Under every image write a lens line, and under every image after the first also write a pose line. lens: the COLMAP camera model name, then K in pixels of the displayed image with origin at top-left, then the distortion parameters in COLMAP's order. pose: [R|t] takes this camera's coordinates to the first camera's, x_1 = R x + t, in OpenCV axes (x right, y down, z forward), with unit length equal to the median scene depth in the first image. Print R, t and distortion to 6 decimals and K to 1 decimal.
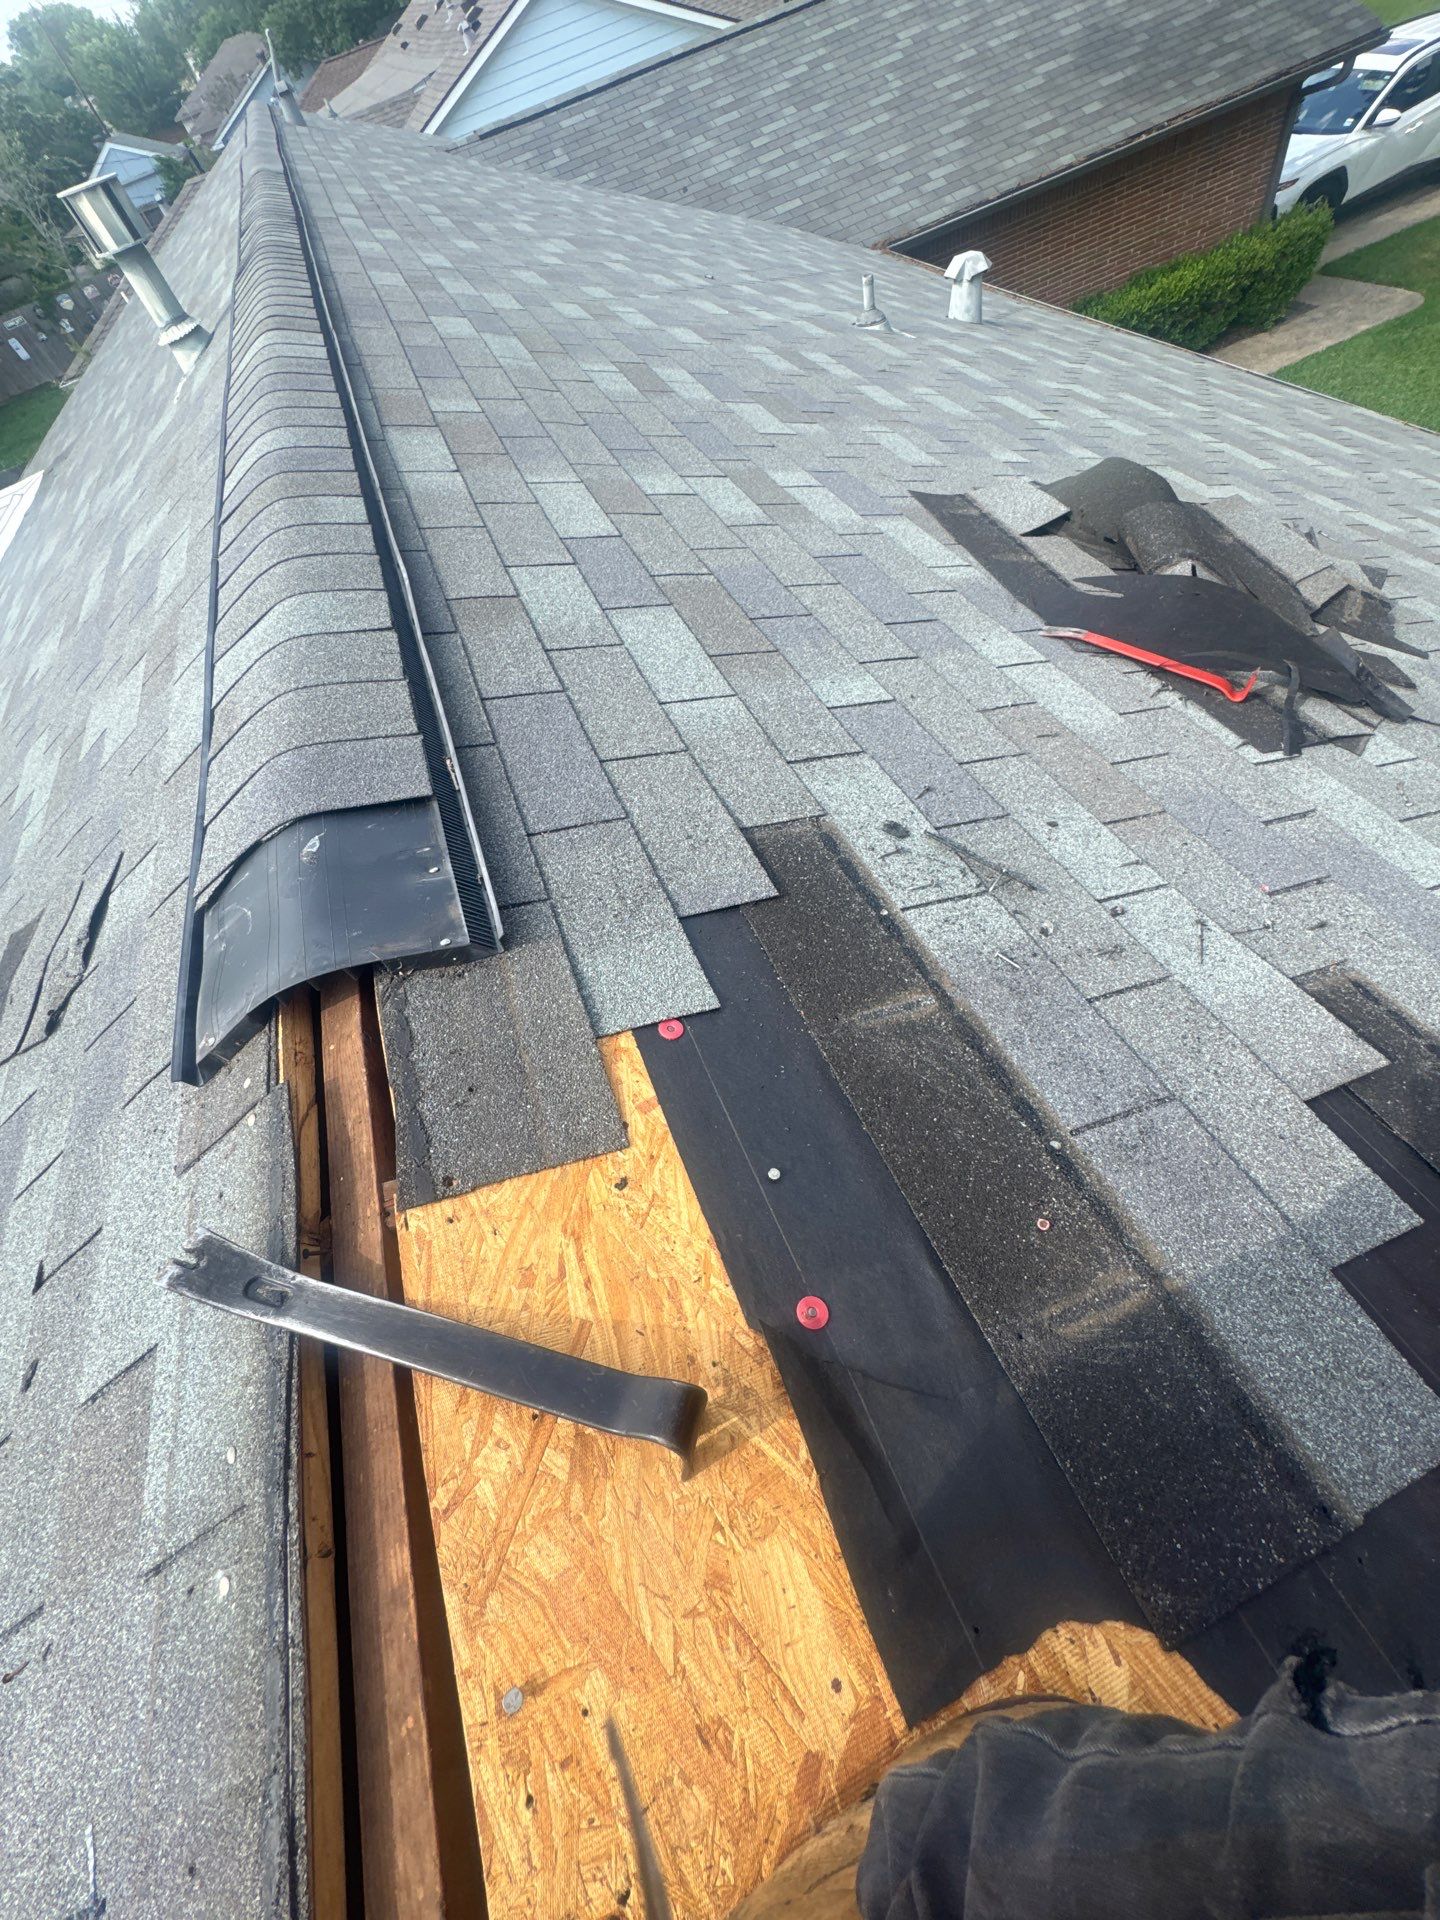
lens RADIAL K [[769.8, 0, 722.3], [0, 769.8, 957.1], [0, 0, 1]] dist [-0.000214, 0.000102]
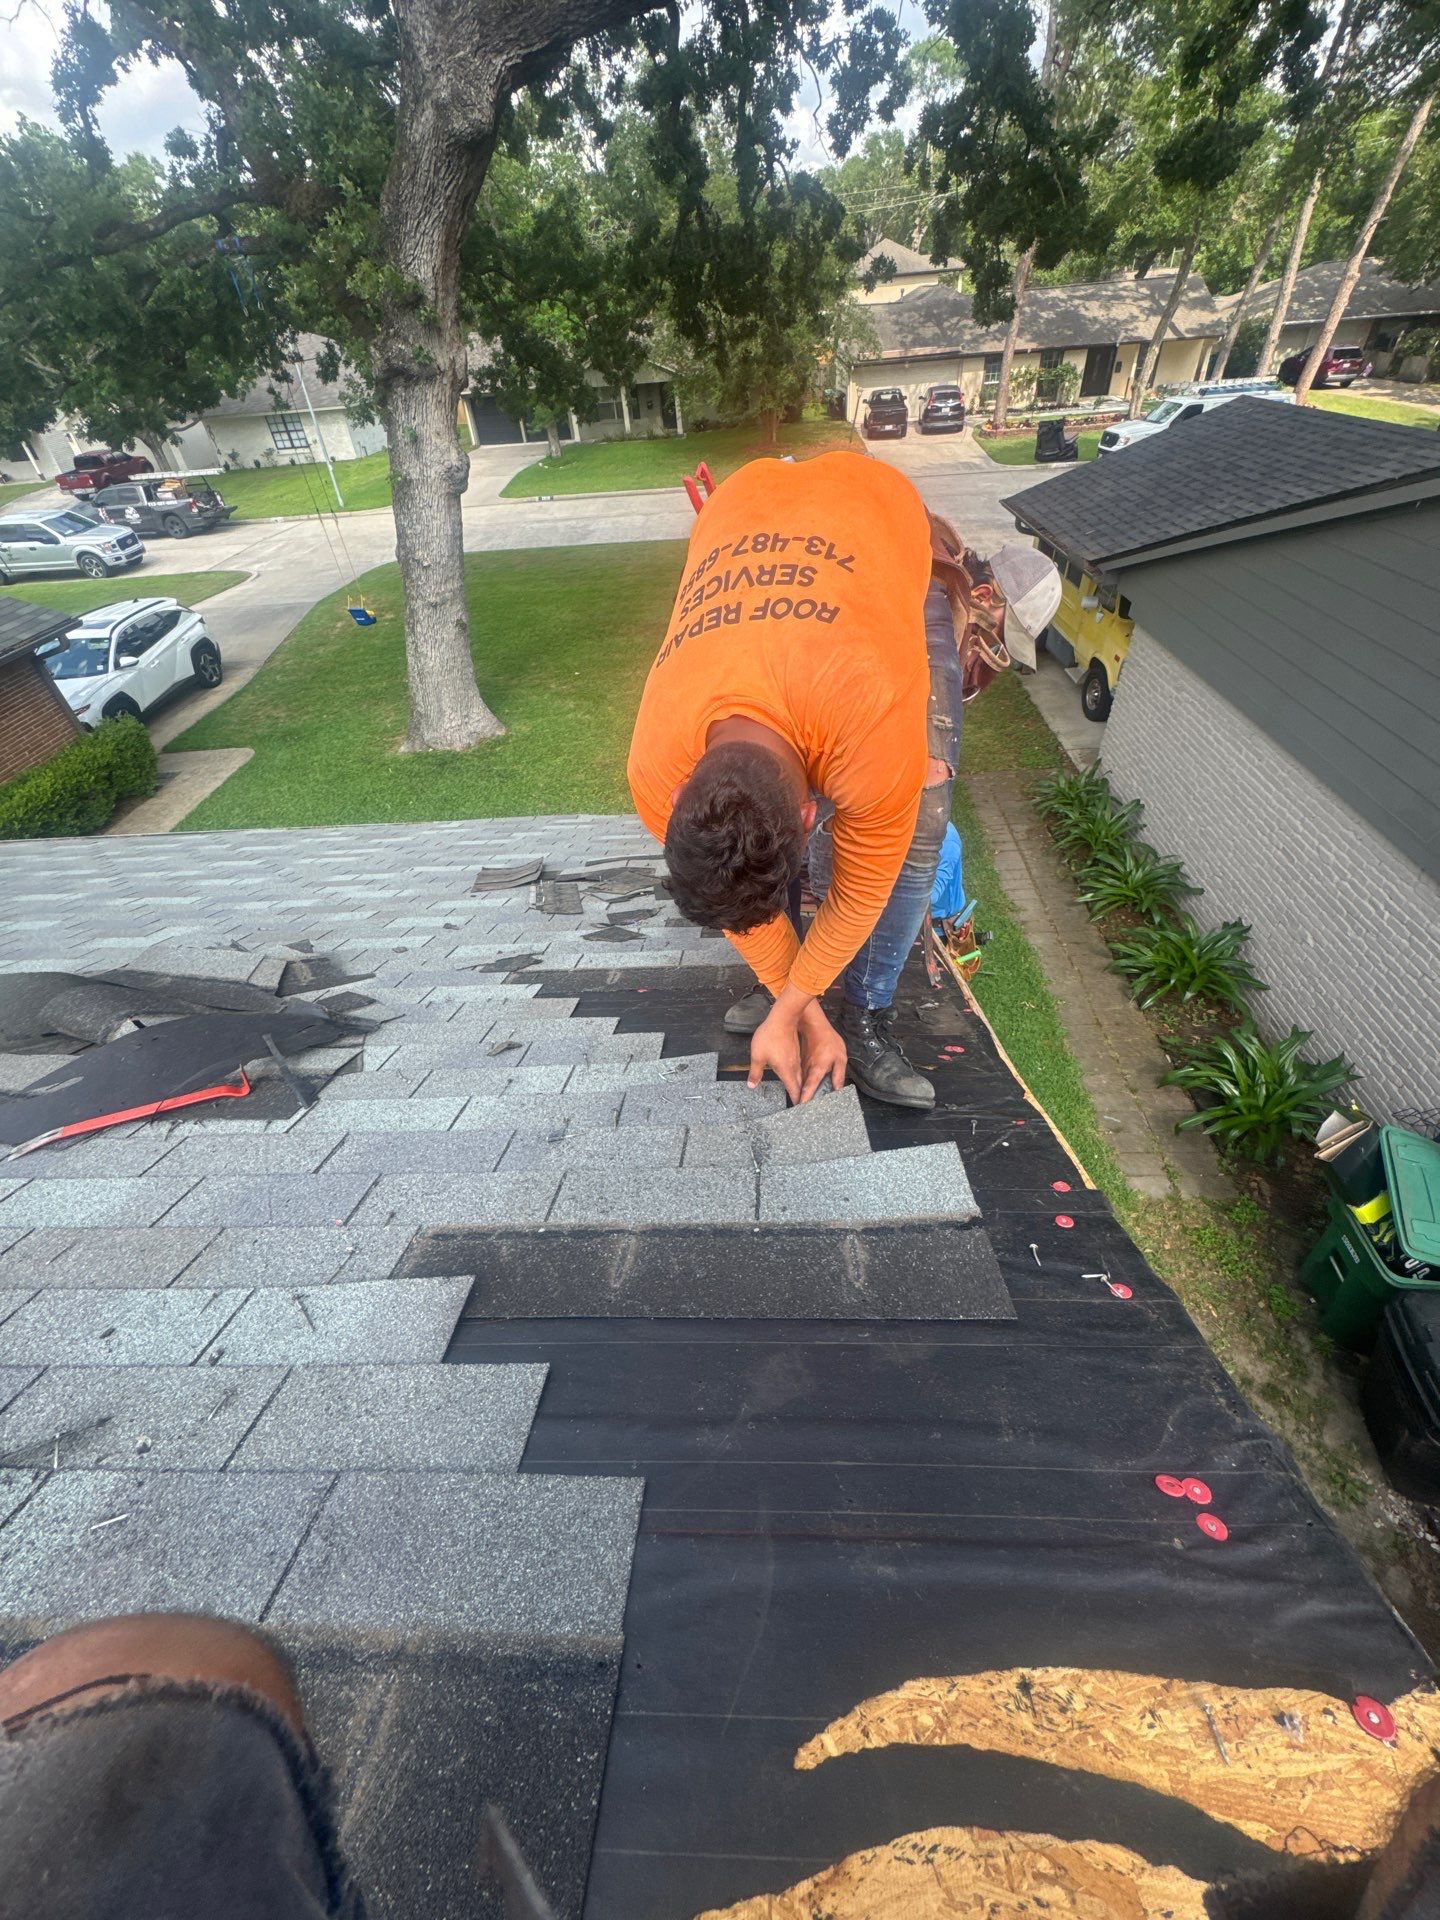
lens RADIAL K [[761.0, 0, 722.7], [0, 761.0, 964.1], [0, 0, 1]] dist [-0.001862, -0.000133]
pose [[0.413433, -0.438304, 0.798099, 0.157832], [0.732611, 0.680624, -0.005720, 0.055089], [-0.540698, 0.587061, 0.602499, -0.158990]]
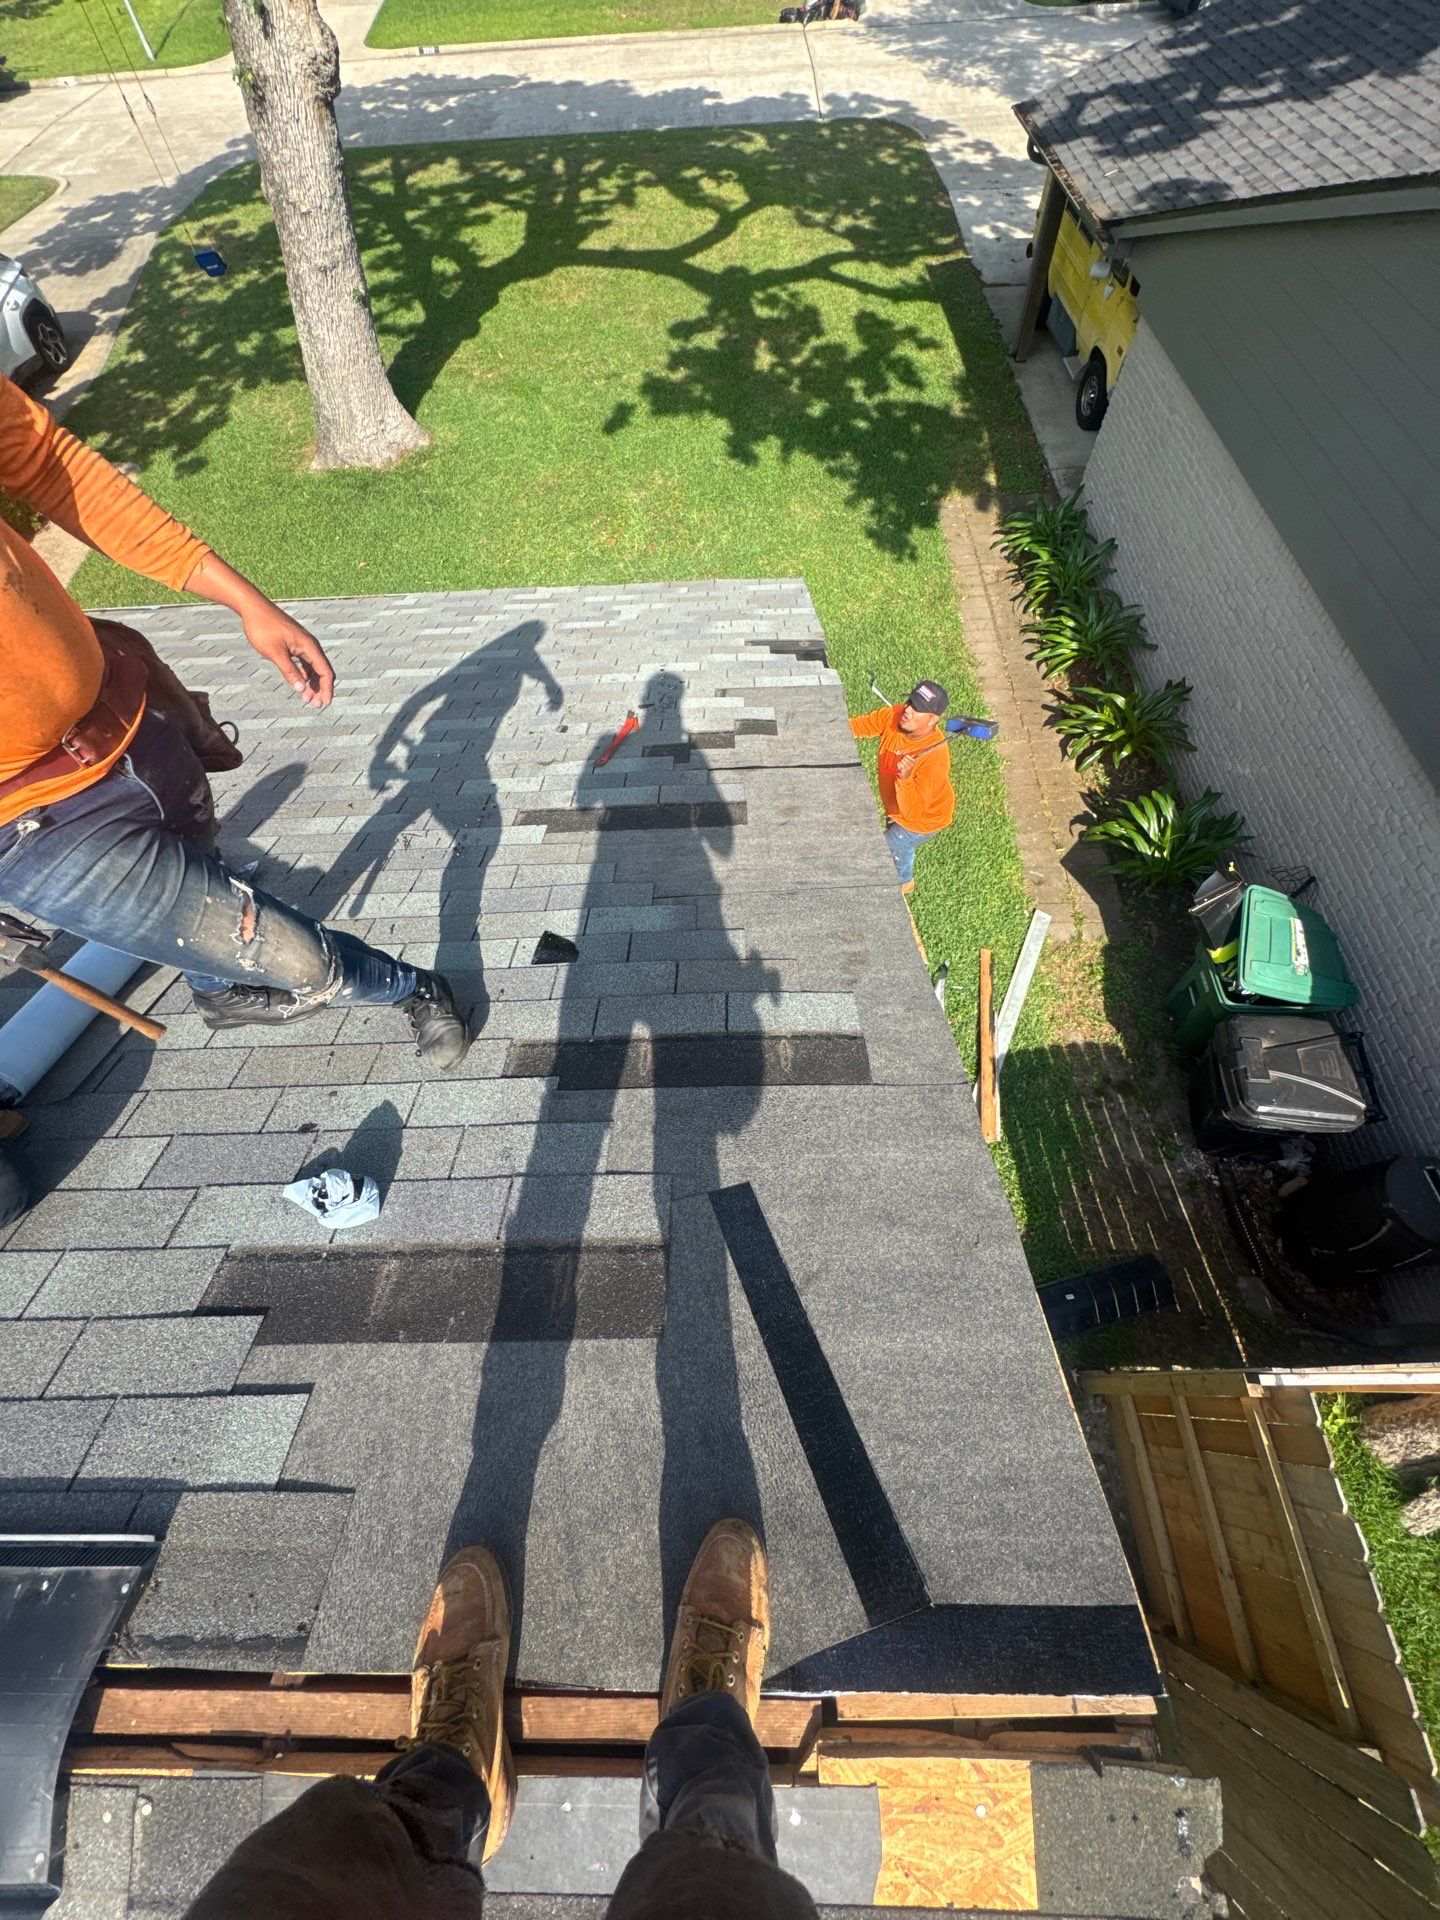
lens RADIAL K [[769.8, 0, 722.3], [0, 769.8, 957.1], [0, 0, 1]] dist [-0.000214, 0.000102]
pose [[0.367341, -0.692273, 0.621143, -0.028641], [0.740835, 0.621559, 0.254611, -0.151664], [-0.562337, 0.366635, 0.741185, -0.539638]]
